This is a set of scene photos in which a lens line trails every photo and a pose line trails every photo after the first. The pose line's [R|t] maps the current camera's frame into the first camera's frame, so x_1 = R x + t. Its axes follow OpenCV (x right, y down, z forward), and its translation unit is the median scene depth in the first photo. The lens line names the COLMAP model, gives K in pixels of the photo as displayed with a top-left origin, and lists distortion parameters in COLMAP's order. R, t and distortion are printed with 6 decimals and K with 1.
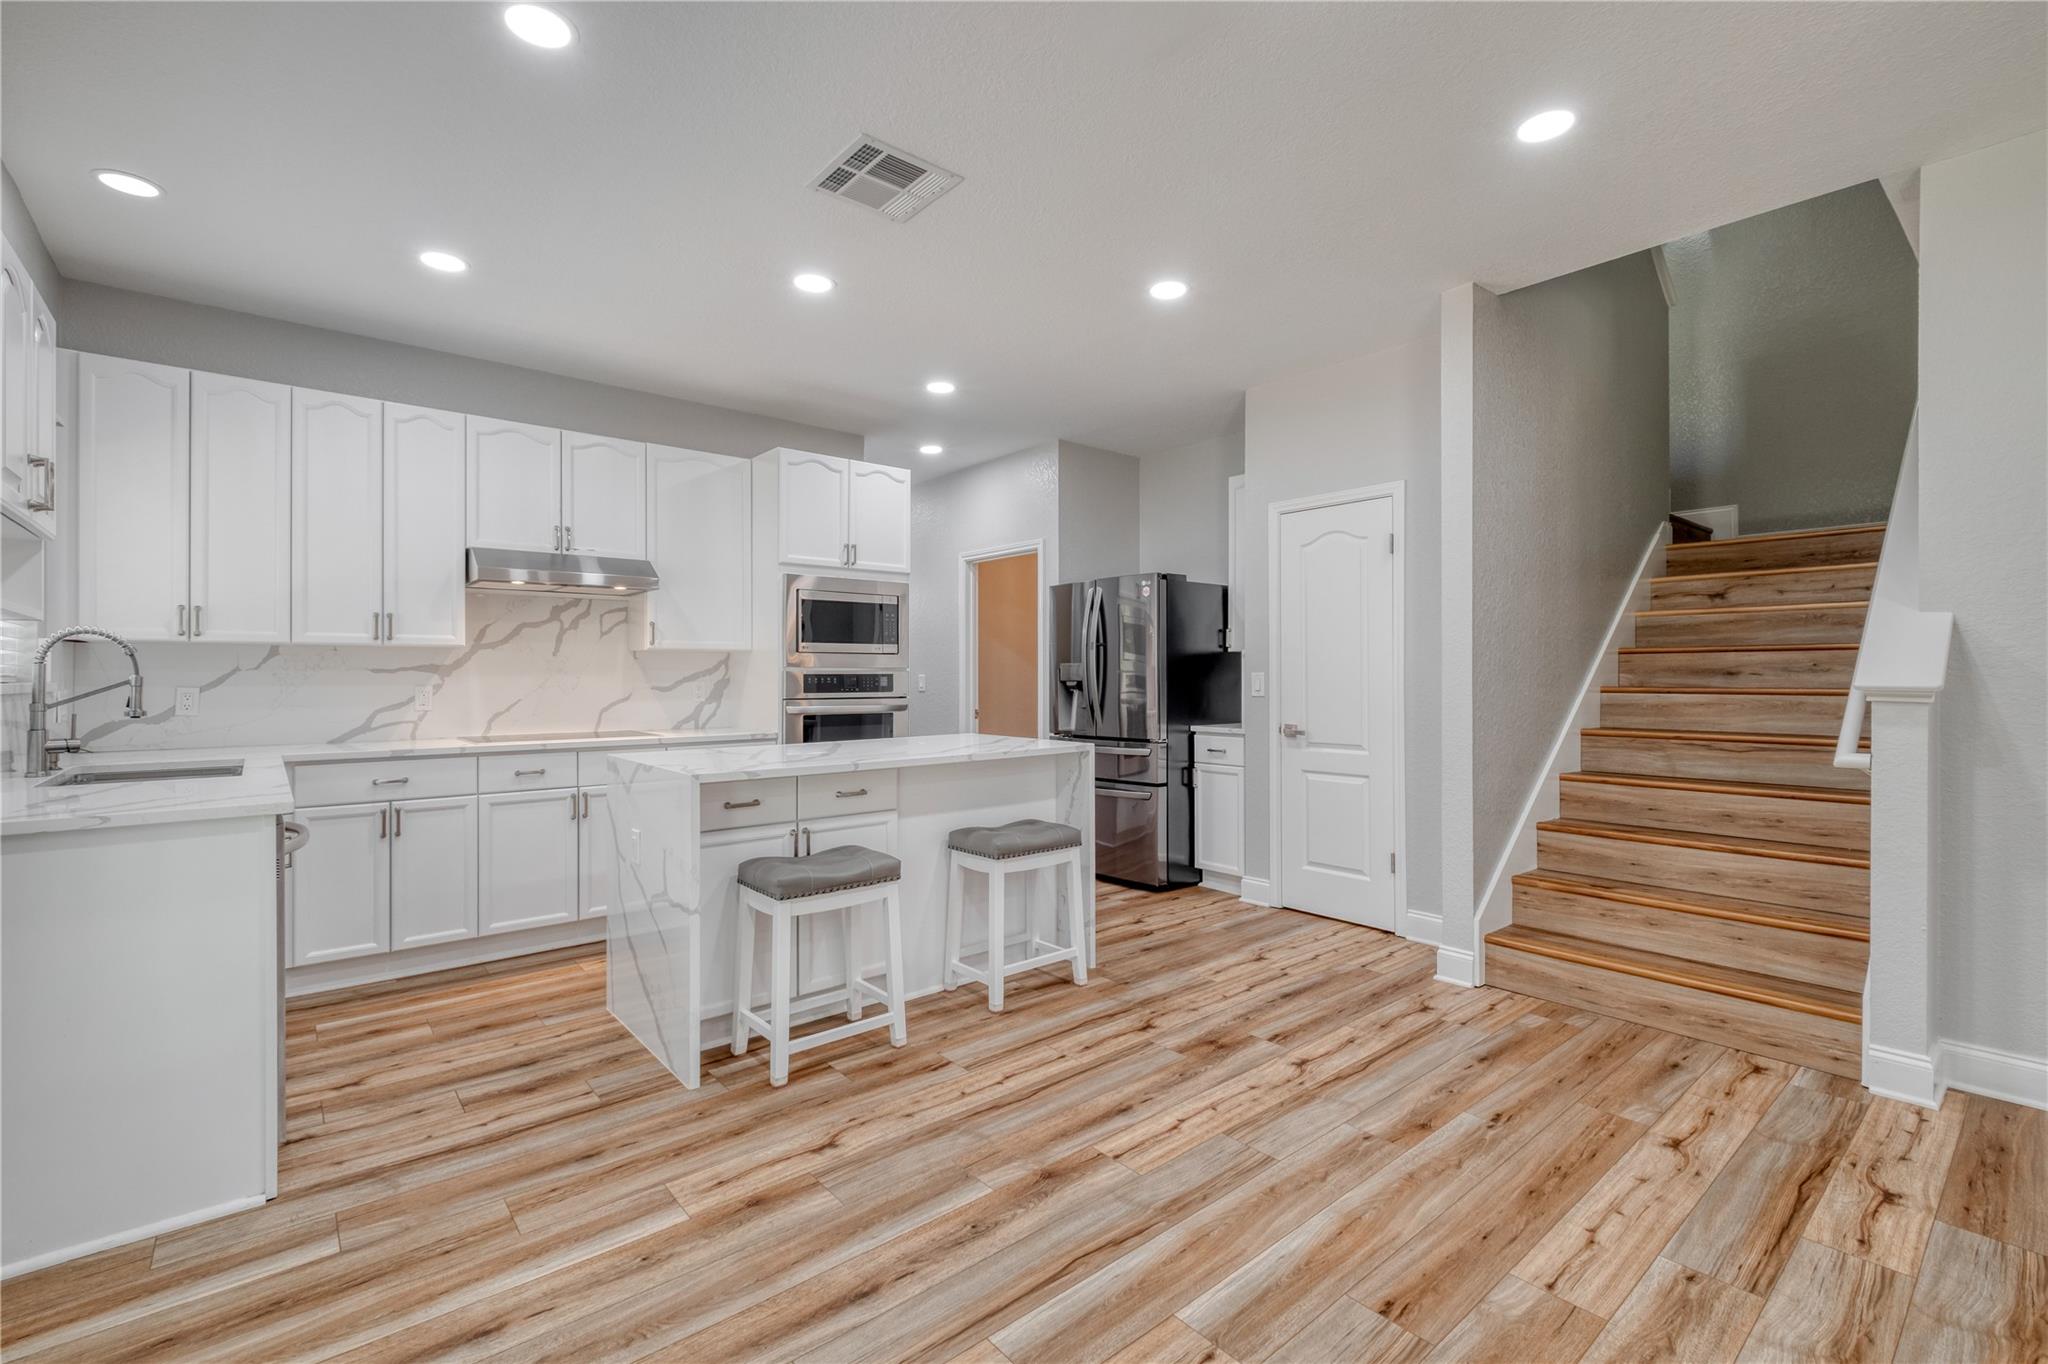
lens RADIAL K [[888.7, 0, 1023.1], [0, 888.7, 678.7], [0, 0, 1]] dist [0.004420, -0.003387]
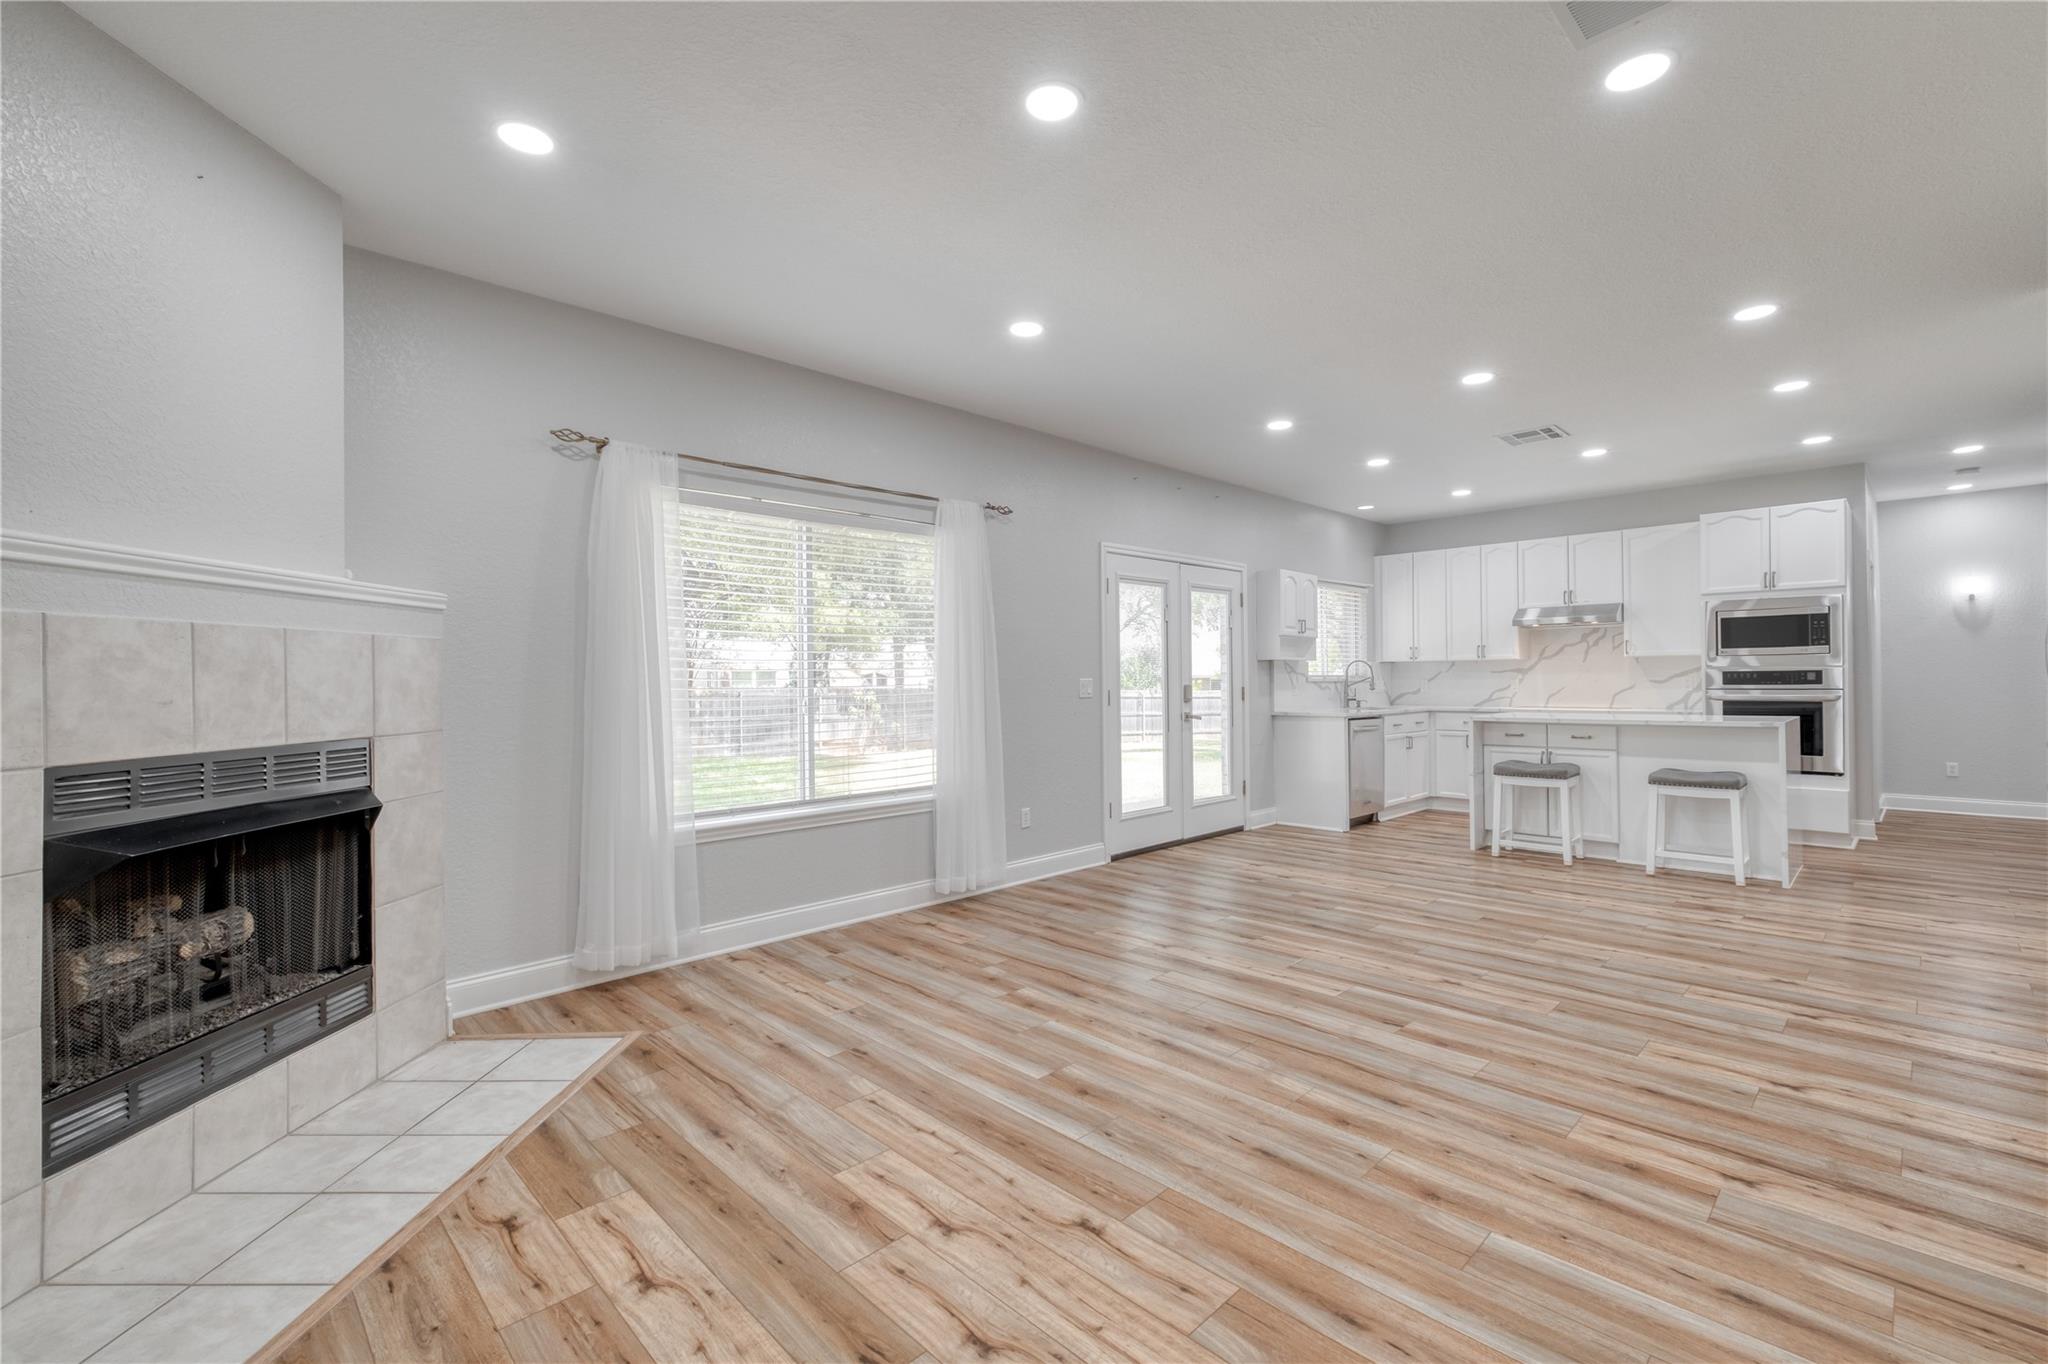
lens RADIAL K [[888.7, 0, 1032.0], [0, 888.7, 675.8], [0, 0, 1]] dist [0.004420, -0.003387]
pose [[0.073426, -0.002786, -0.997297, 1.172029], [0.003536, 0.999991, -0.002534, 0.001542], [0.997294, -0.003340, 0.073435, -0.206839]]
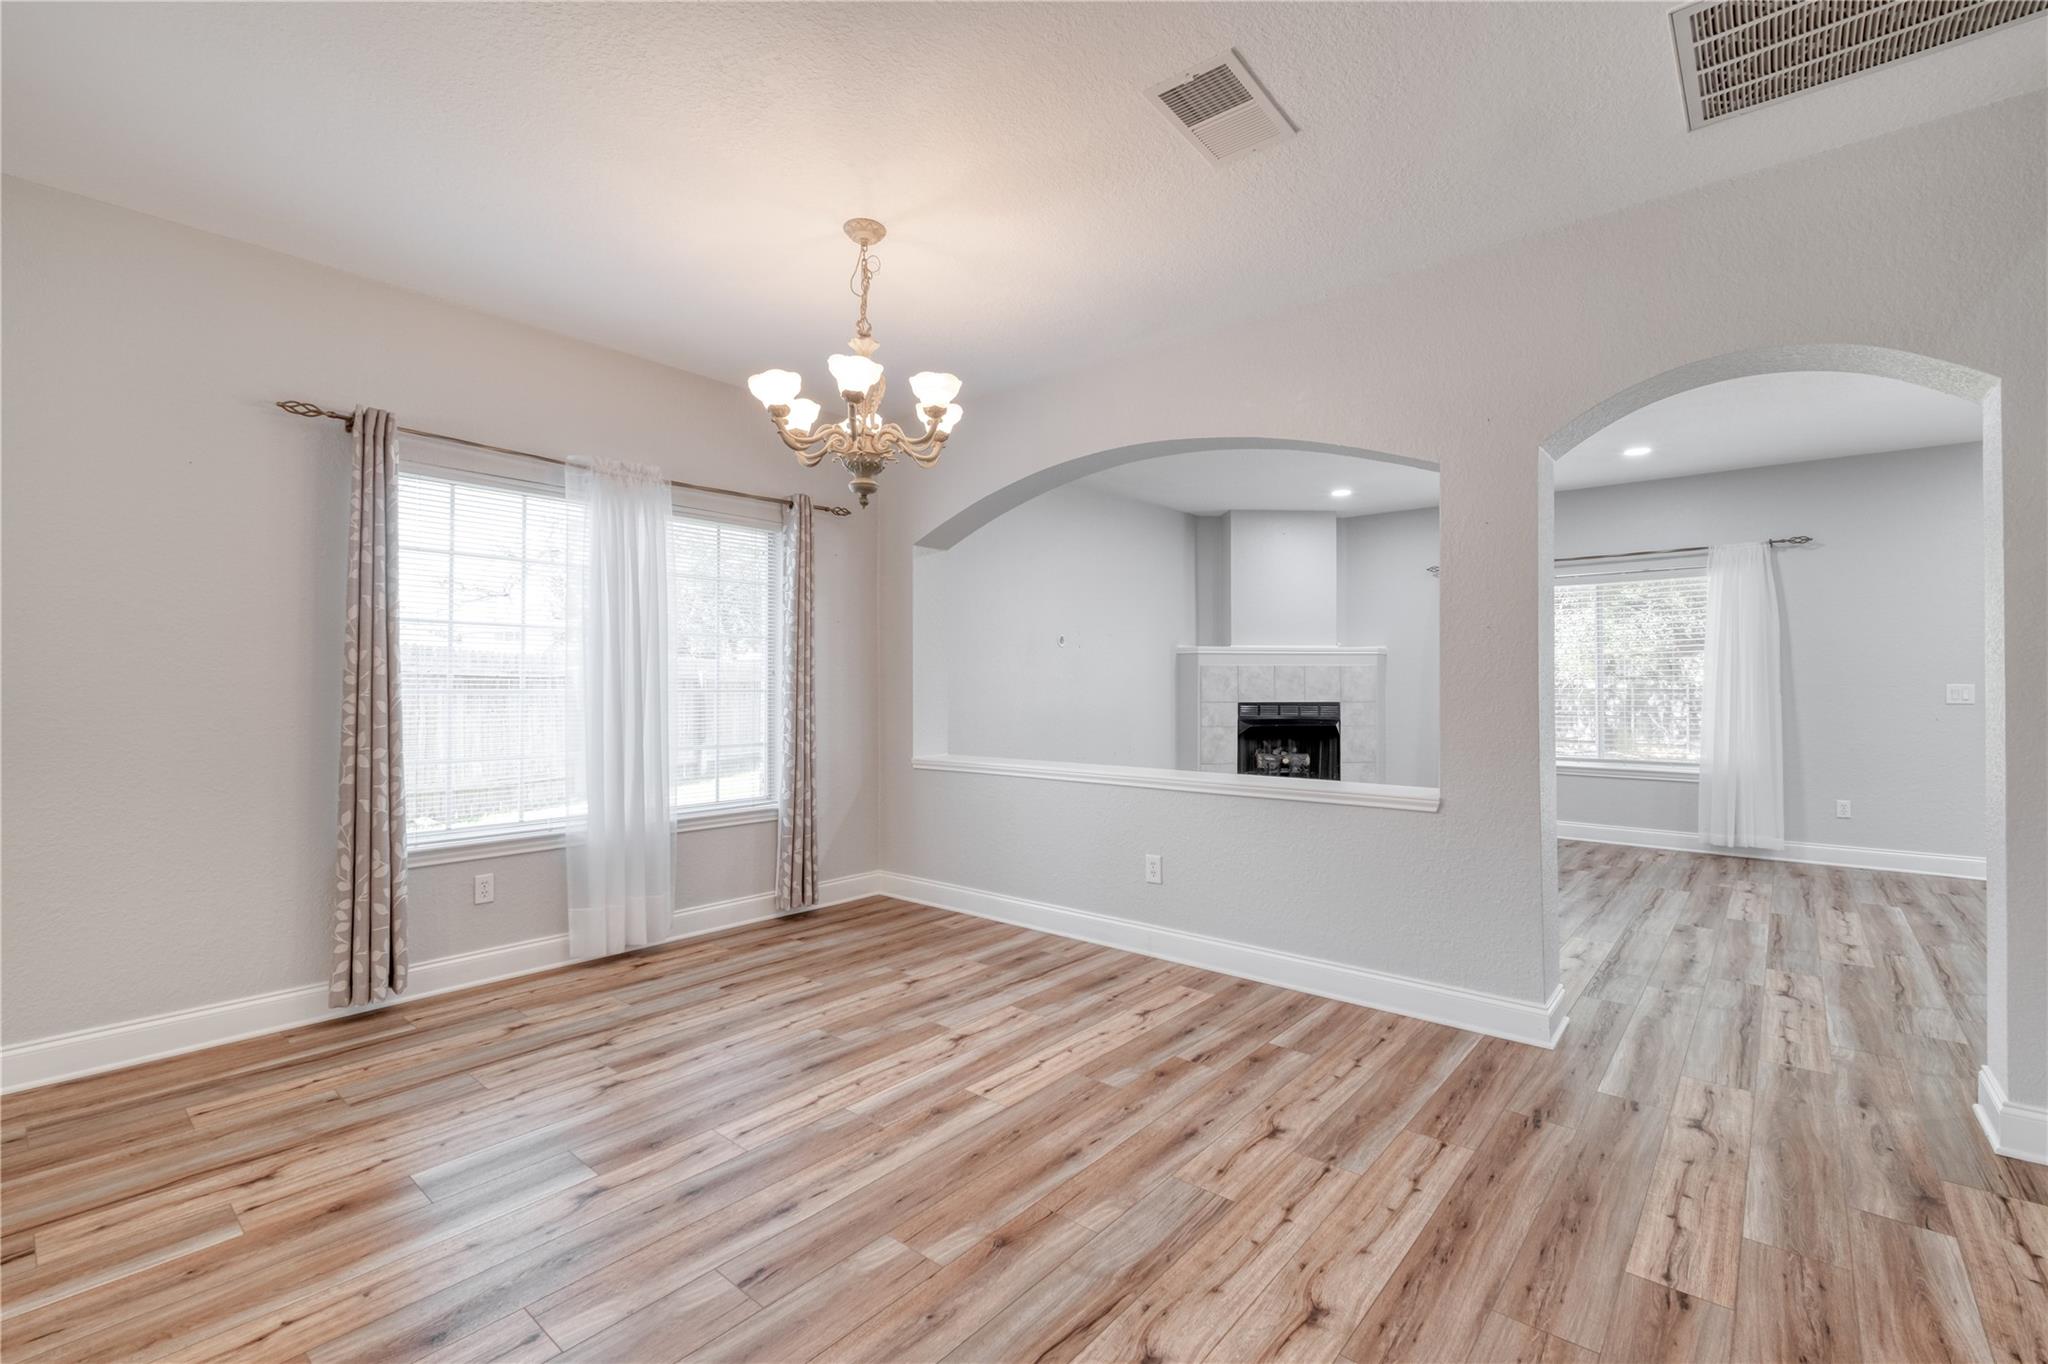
lens RADIAL K [[888.7, 0, 1022.0], [0, 888.7, 676.1], [0, 0, 1]] dist [0.004420, -0.003387]
pose [[-0.986630, -0.002567, -0.162957, 1.435226], [-0.002665, 0.999996, 0.000384, -0.009451], [0.162956, 0.000813, -0.986633, 1.063381]]
